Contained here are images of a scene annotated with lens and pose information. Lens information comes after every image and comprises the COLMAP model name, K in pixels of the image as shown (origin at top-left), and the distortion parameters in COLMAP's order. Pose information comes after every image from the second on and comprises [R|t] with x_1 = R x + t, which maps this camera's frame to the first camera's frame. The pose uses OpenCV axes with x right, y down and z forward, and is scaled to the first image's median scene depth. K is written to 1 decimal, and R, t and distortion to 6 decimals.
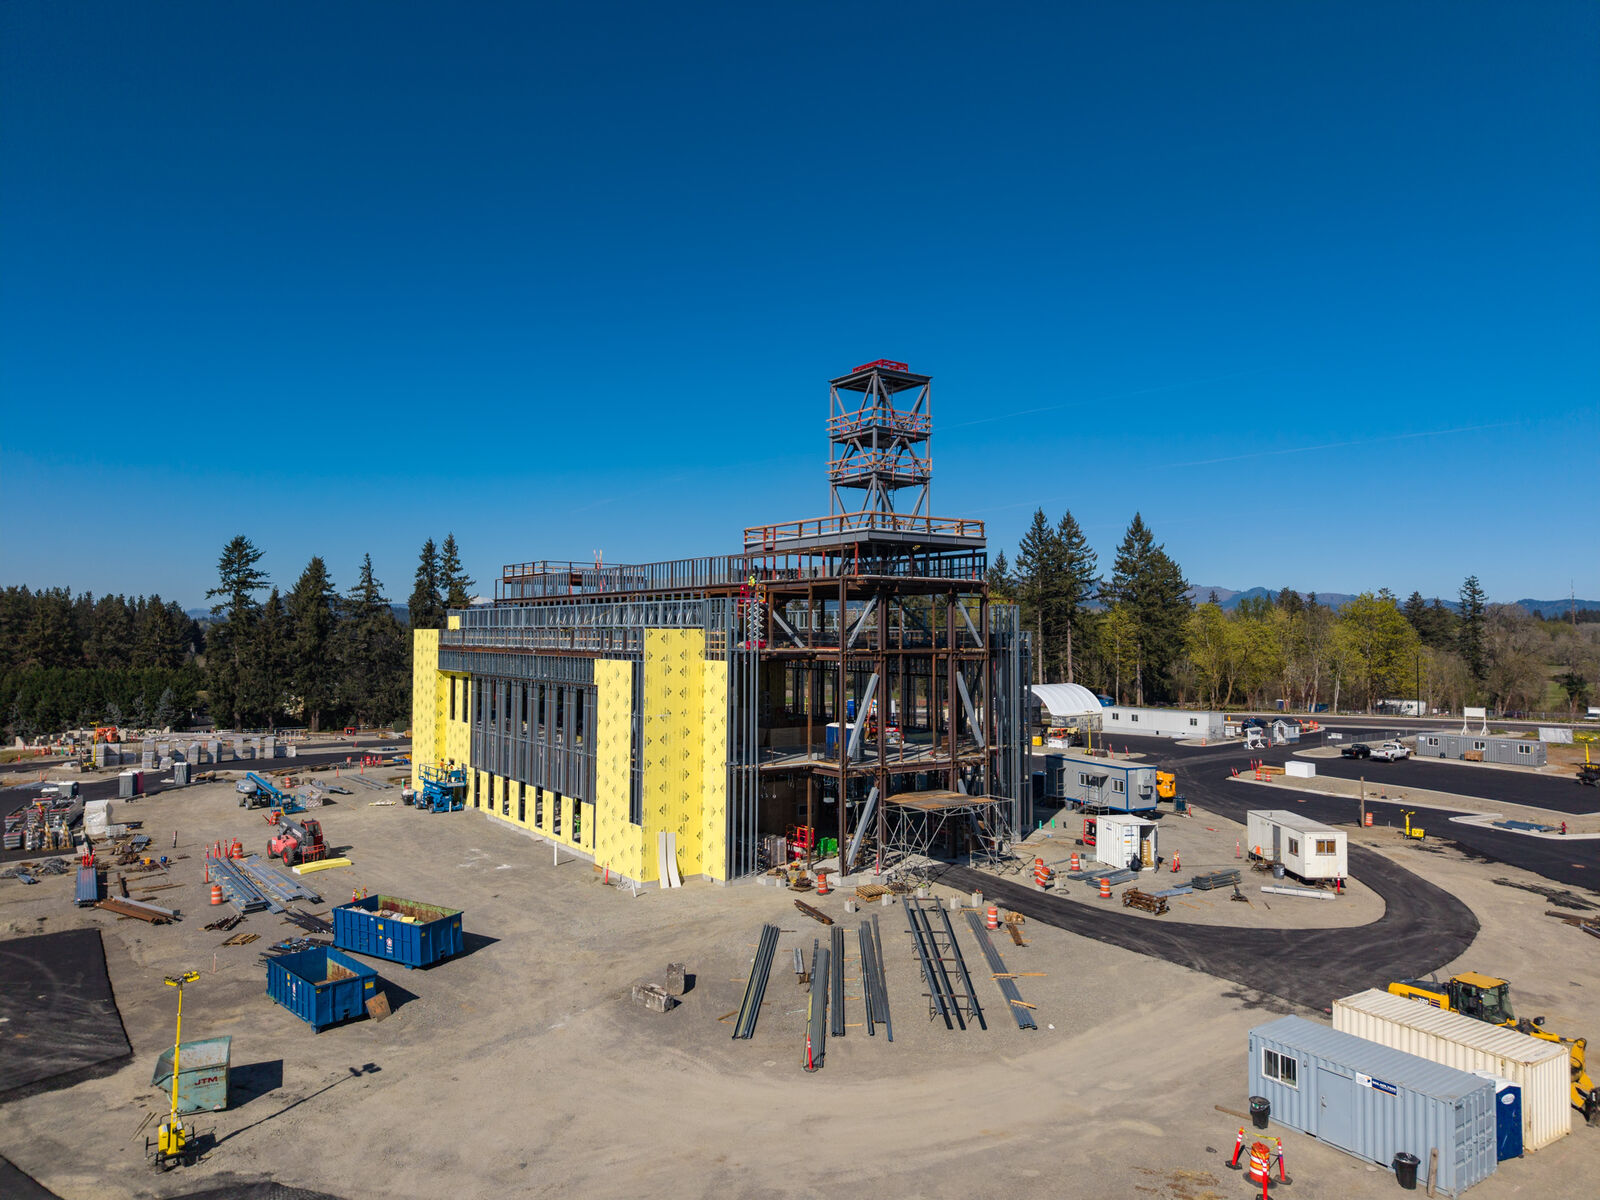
lens RADIAL K [[1078.1, 0, 800.0], [0, 1078.1, 600.0], [0, 0, 1]] dist [0.024184, -0.006990]
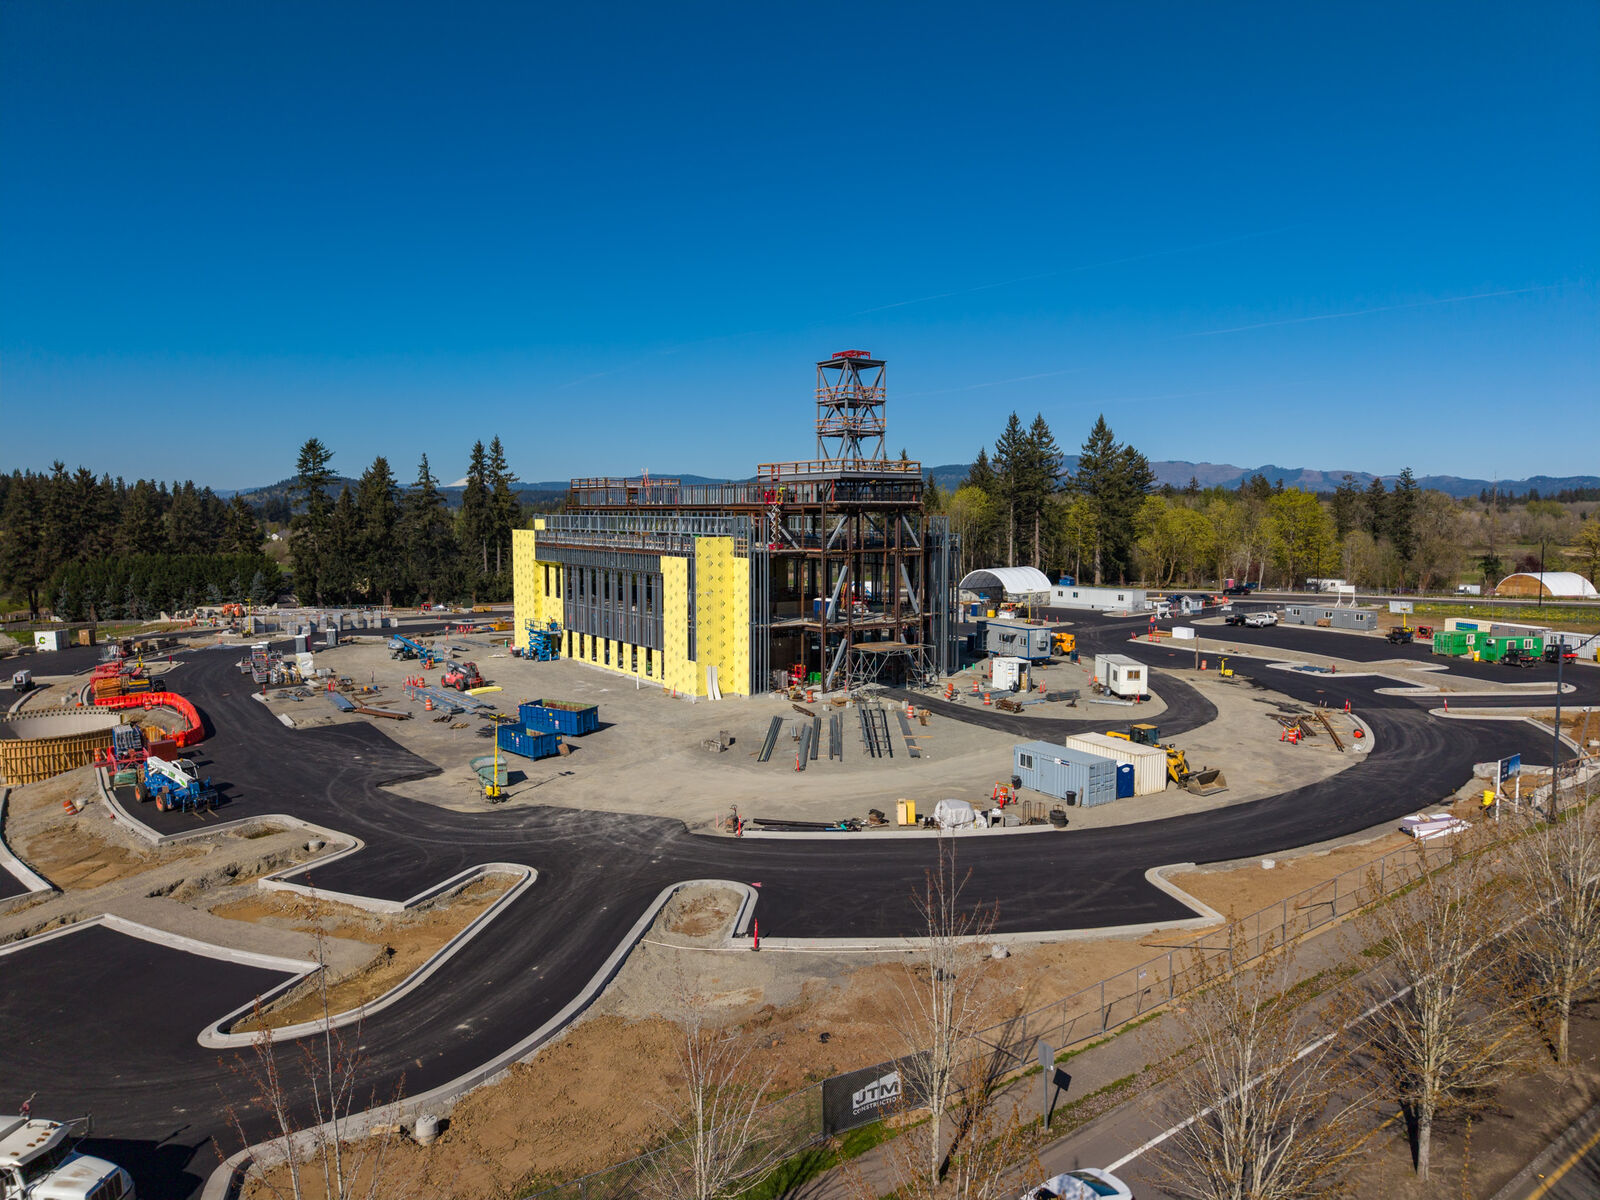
lens RADIAL K [[1078.1, 0, 800.0], [0, 1078.1, 600.0], [0, 0, 1]] dist [0.024184, -0.006990]
pose [[0.999976, -0.002201, -0.006573, 0.013499], [0.002917, 0.993819, 0.110974, -0.045731], [0.006288, -0.110990, 0.993802, -0.457628]]
